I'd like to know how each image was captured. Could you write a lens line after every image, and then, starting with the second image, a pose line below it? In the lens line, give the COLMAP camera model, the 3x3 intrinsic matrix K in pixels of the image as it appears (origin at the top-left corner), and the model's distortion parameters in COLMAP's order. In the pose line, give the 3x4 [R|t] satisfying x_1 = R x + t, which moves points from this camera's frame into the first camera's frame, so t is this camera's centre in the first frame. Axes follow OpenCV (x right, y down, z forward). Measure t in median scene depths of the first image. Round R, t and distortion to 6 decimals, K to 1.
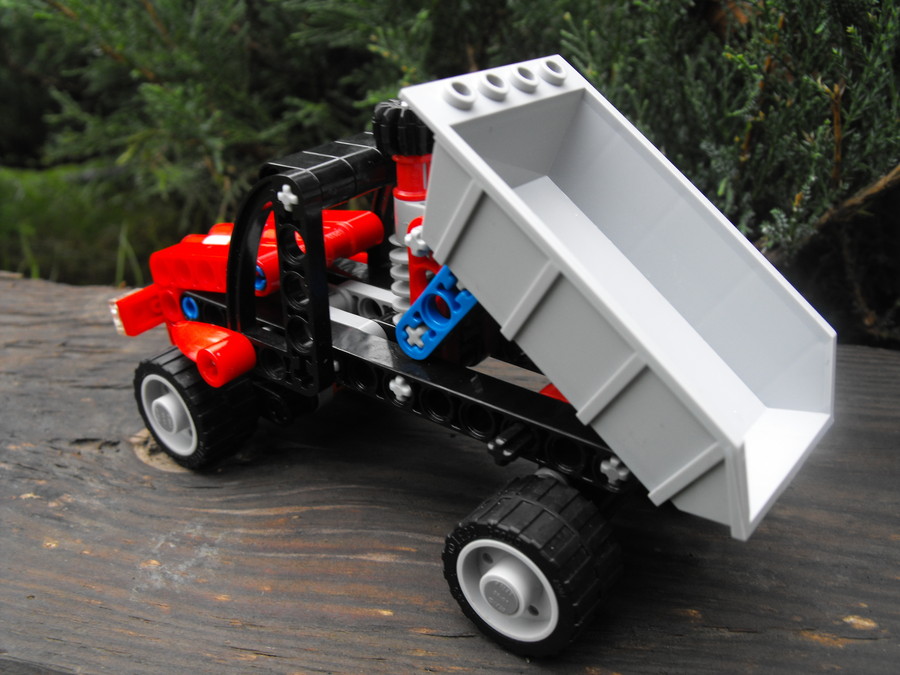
lens RADIAL K [[890.9, 0, 437.2], [0, 890.9, 355.5], [0, 0, 1]] dist [-0.218257, 0.178210]
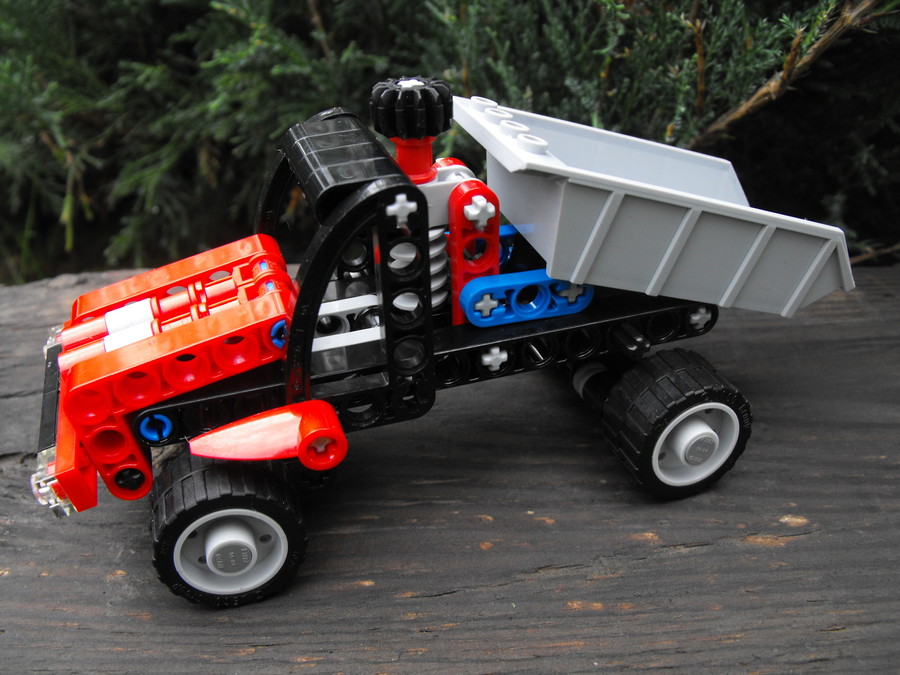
lens RADIAL K [[890.9, 0, 437.2], [0, 890.9, 355.5], [0, 0, 1]] dist [-0.218257, 0.178210]
pose [[0.974463, -0.129476, 0.183460, -0.090529], [0.115161, 0.989557, 0.086688, -0.034202], [-0.192768, -0.063346, 0.979198, -0.005366]]
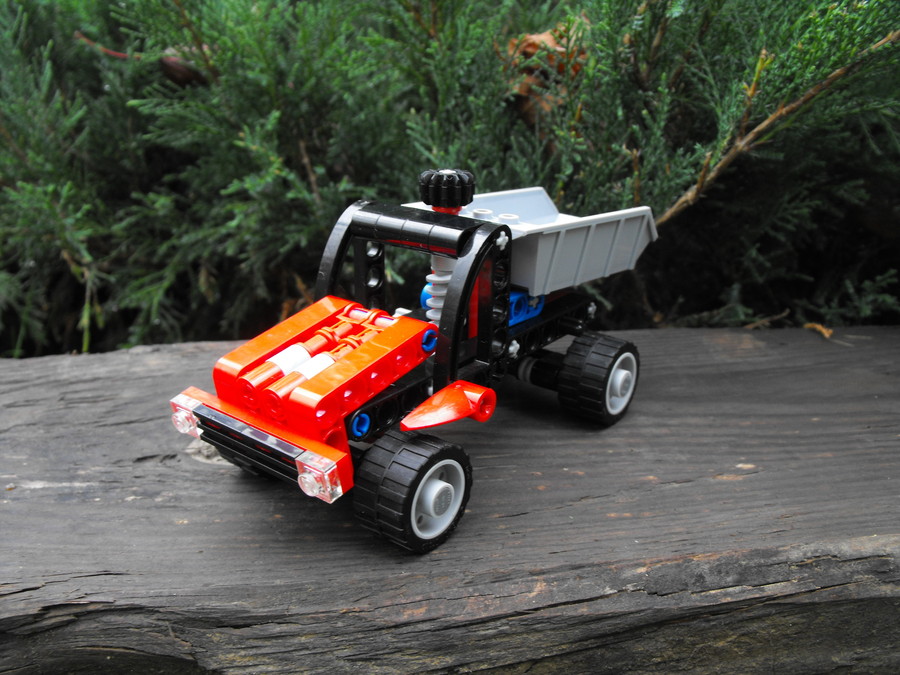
lens RADIAL K [[890.9, 0, 437.2], [0, 890.9, 355.5], [0, 0, 1]] dist [-0.218257, 0.178210]
pose [[0.936155, -0.107569, 0.334727, -0.379495], [0.143054, 0.986215, -0.083156, 0.105642], [-0.321168, 0.125731, 0.938639, -0.256555]]
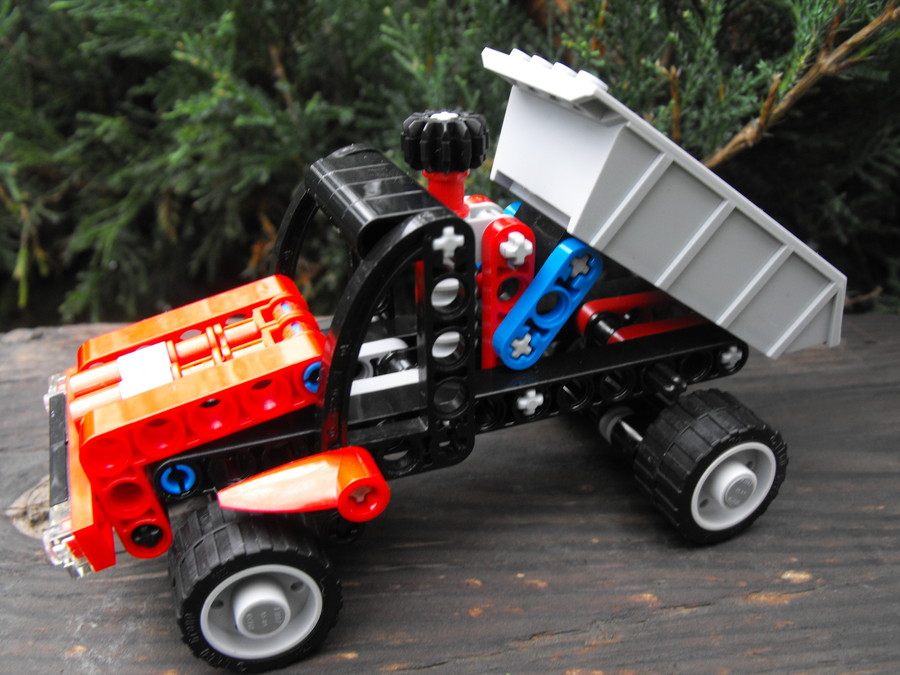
lens RADIAL K [[890.9, 0, 437.2], [0, 890.9, 355.5], [0, 0, 1]] dist [-0.218257, 0.178210]
pose [[0.962480, -0.125923, 0.240366, -0.104277], [0.123088, 0.992033, 0.026835, -0.029655], [-0.241830, 0.003758, 0.970311, 0.039530]]
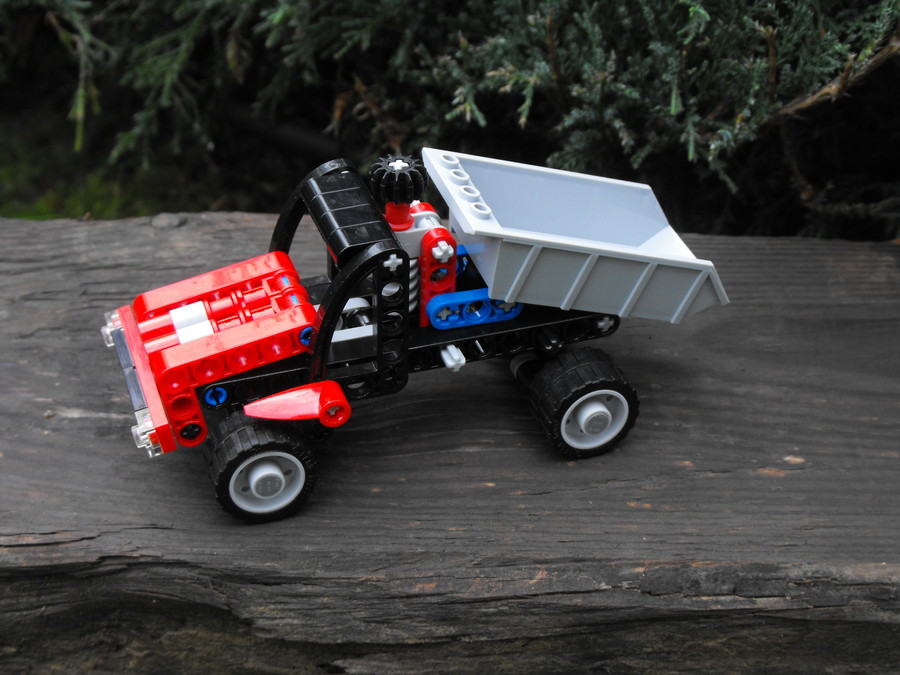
lens RADIAL K [[1609.2, 0, 450.0], [0, 1609.2, 337.5], [0, 0, 1]] dist [-0.123907, -0.095759]
pose [[0.972656, -0.095111, 0.211884, -0.461318], [0.061407, 0.985151, 0.160332, -0.267454], [-0.223987, -0.142937, 0.964053, -1.073112]]
